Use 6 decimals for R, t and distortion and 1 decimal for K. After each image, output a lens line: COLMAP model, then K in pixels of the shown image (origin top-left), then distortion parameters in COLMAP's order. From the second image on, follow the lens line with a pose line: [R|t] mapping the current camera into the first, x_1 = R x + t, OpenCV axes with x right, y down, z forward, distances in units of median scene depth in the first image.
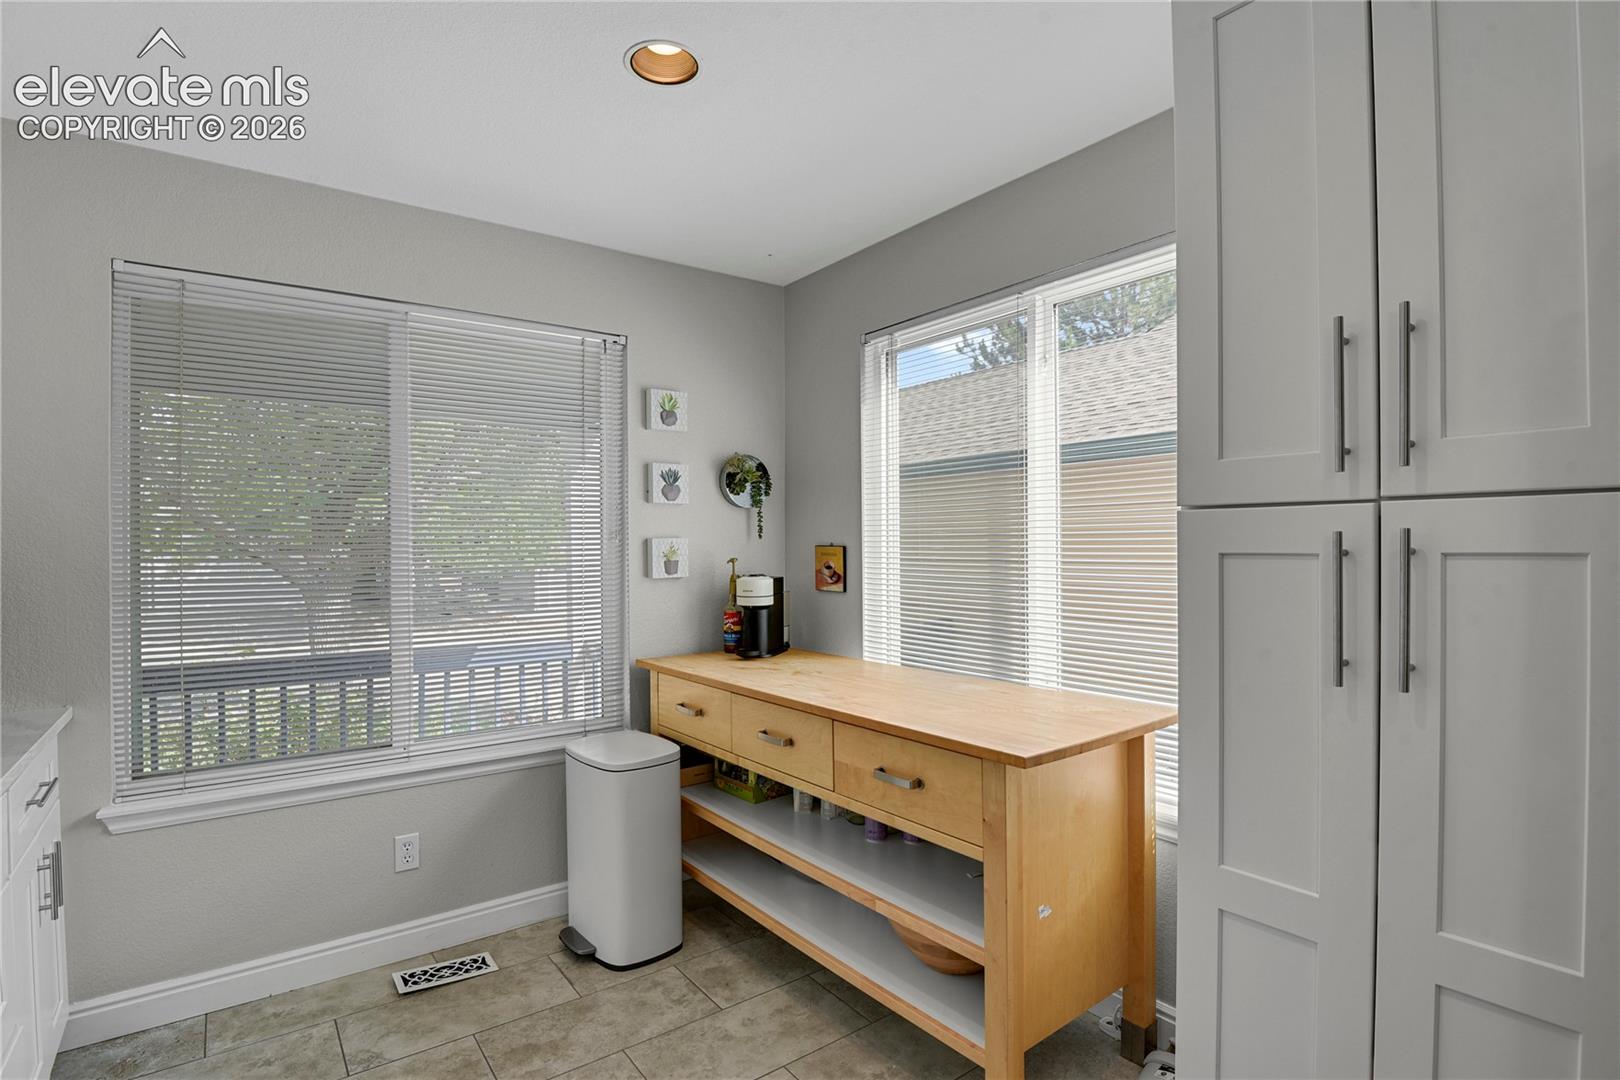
lens RADIAL K [[790.3, 0, 814.1], [0, 790.3, 550.5], [0, 0, 1]] dist [-0.026367, -0.002086]
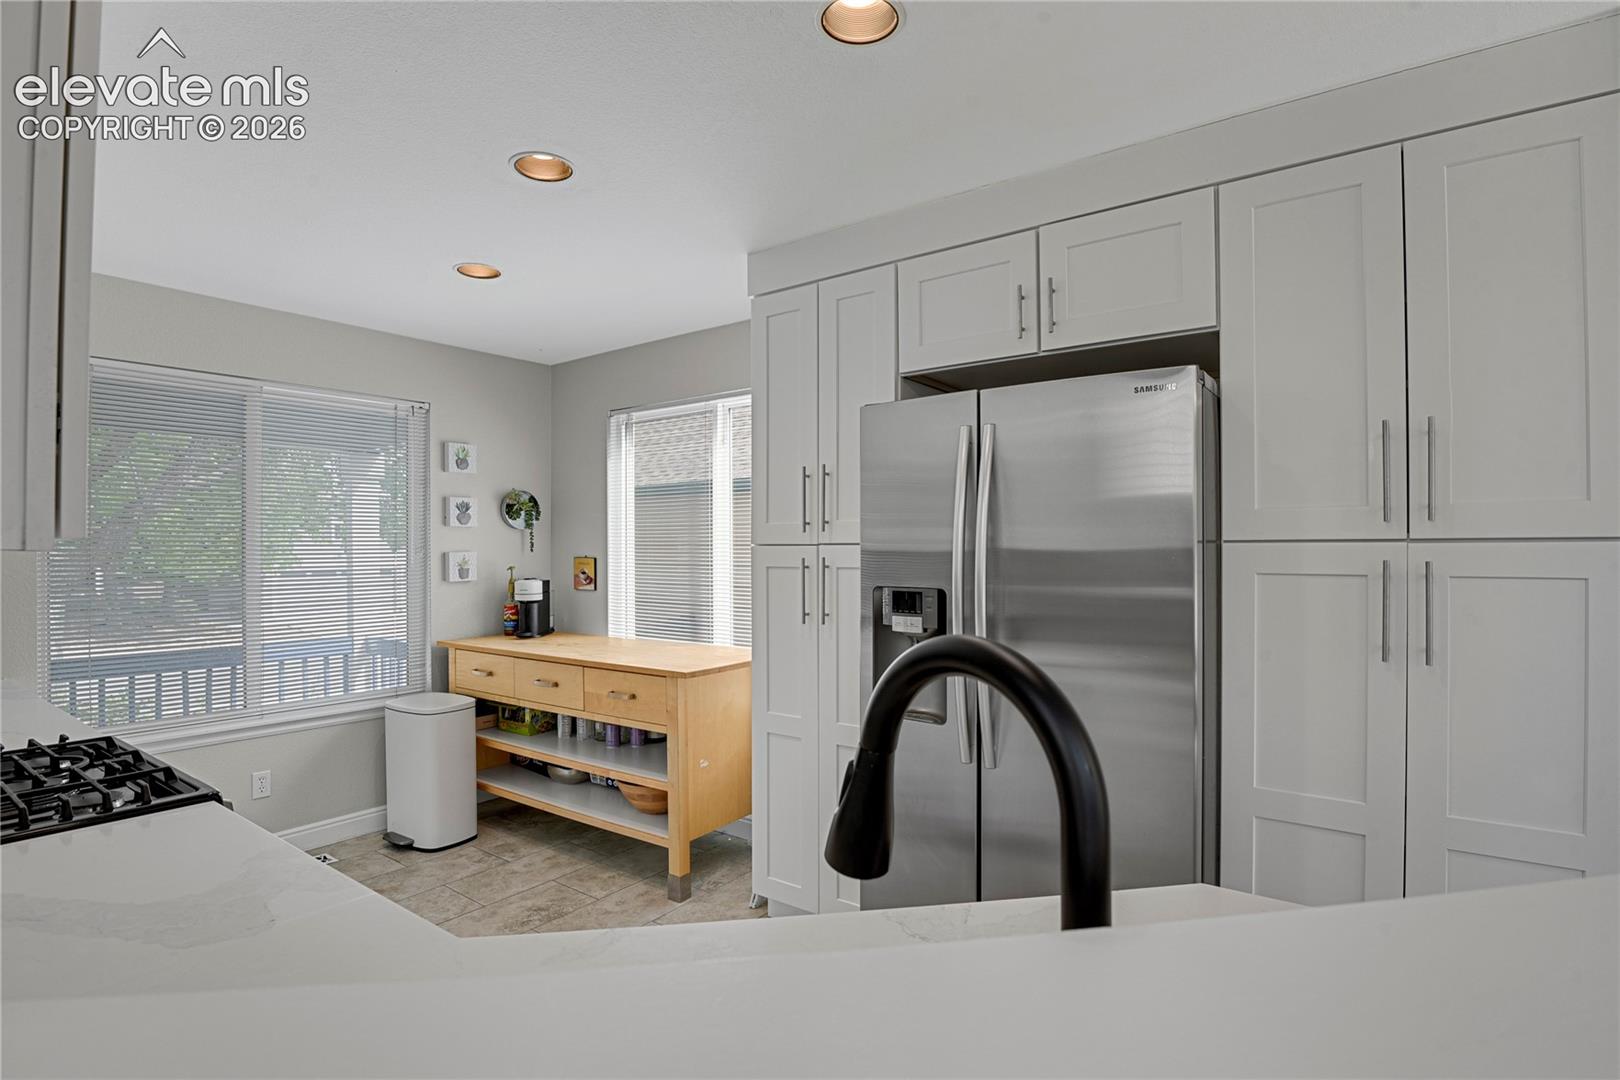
lens RADIAL K [[790.3, 0, 818.2], [0, 790.3, 546.5], [0, 0, 1]] dist [-0.026367, -0.002086]
pose [[0.956155, 0.003250, 0.292845, 0.007487], [-0.000711, 0.999961, -0.008775, -0.015231], [-0.292862, 0.008182, 0.956120, -0.523129]]
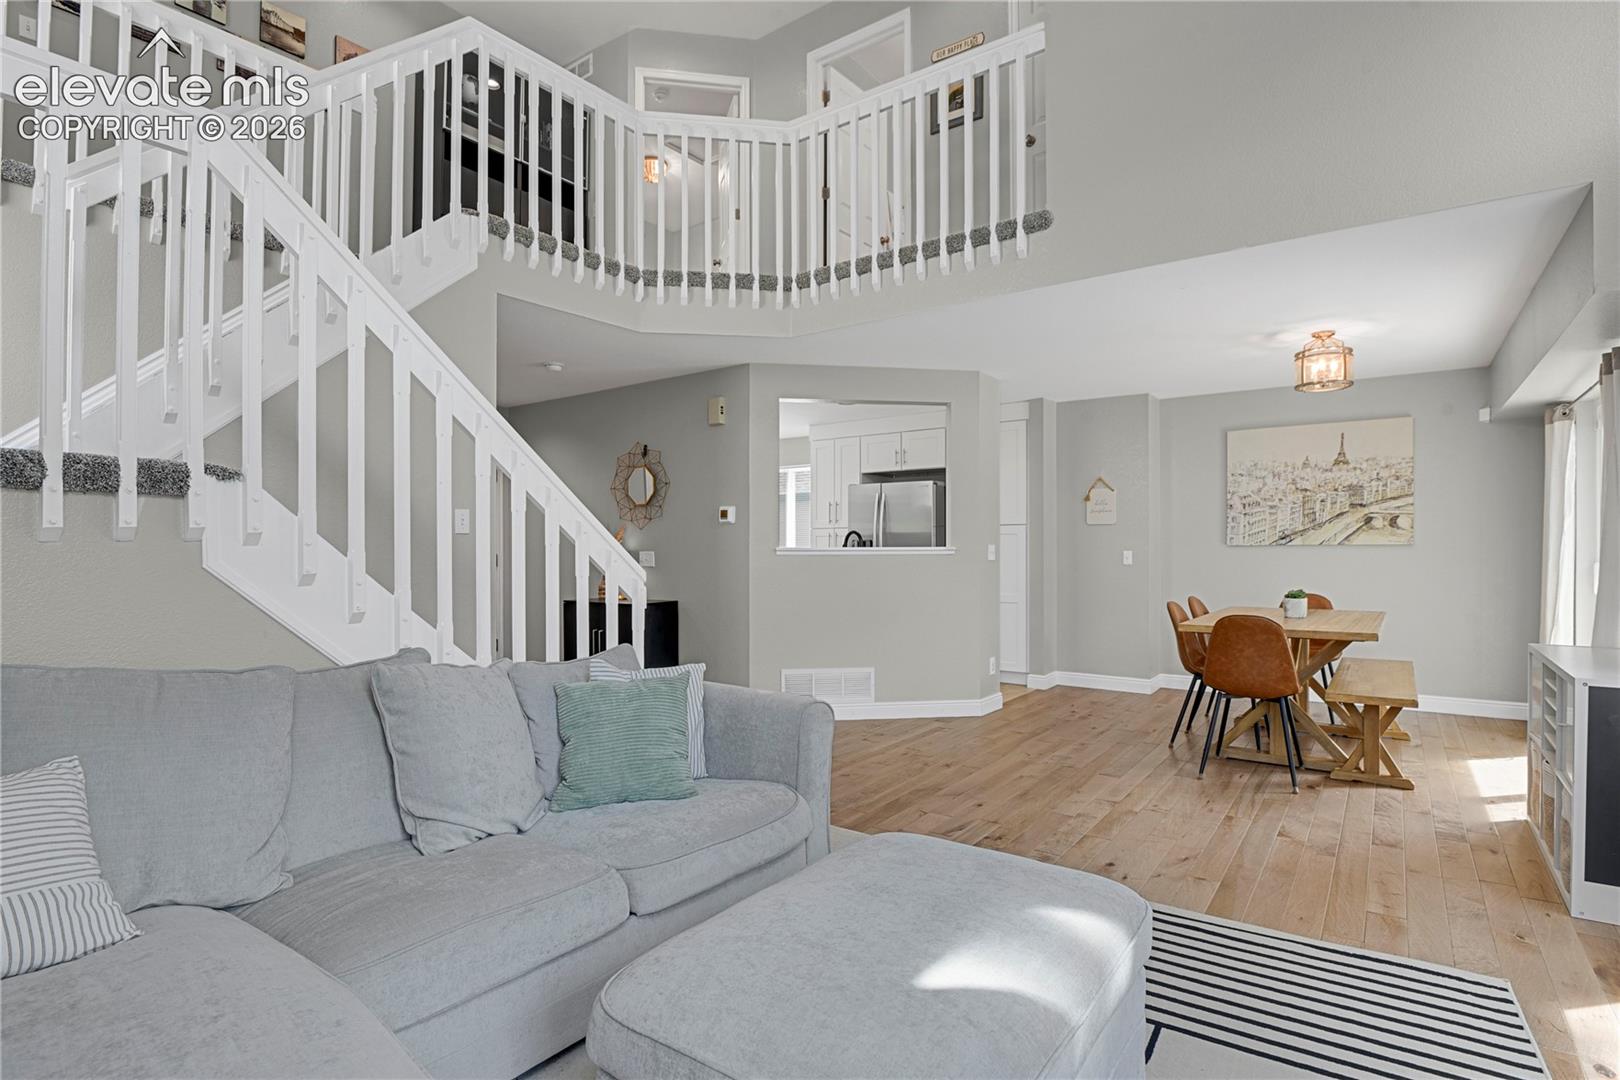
lens RADIAL K [[790.3, 0, 818.1], [0, 790.3, 543.2], [0, 0, 1]] dist [-0.026367, -0.002086]
pose [[0.953072, 0.002753, 0.302732, -0.618438], [0.000704, 0.999936, -0.011311, 0.059104], [-0.302744, 0.010993, 0.953009, -2.267465]]
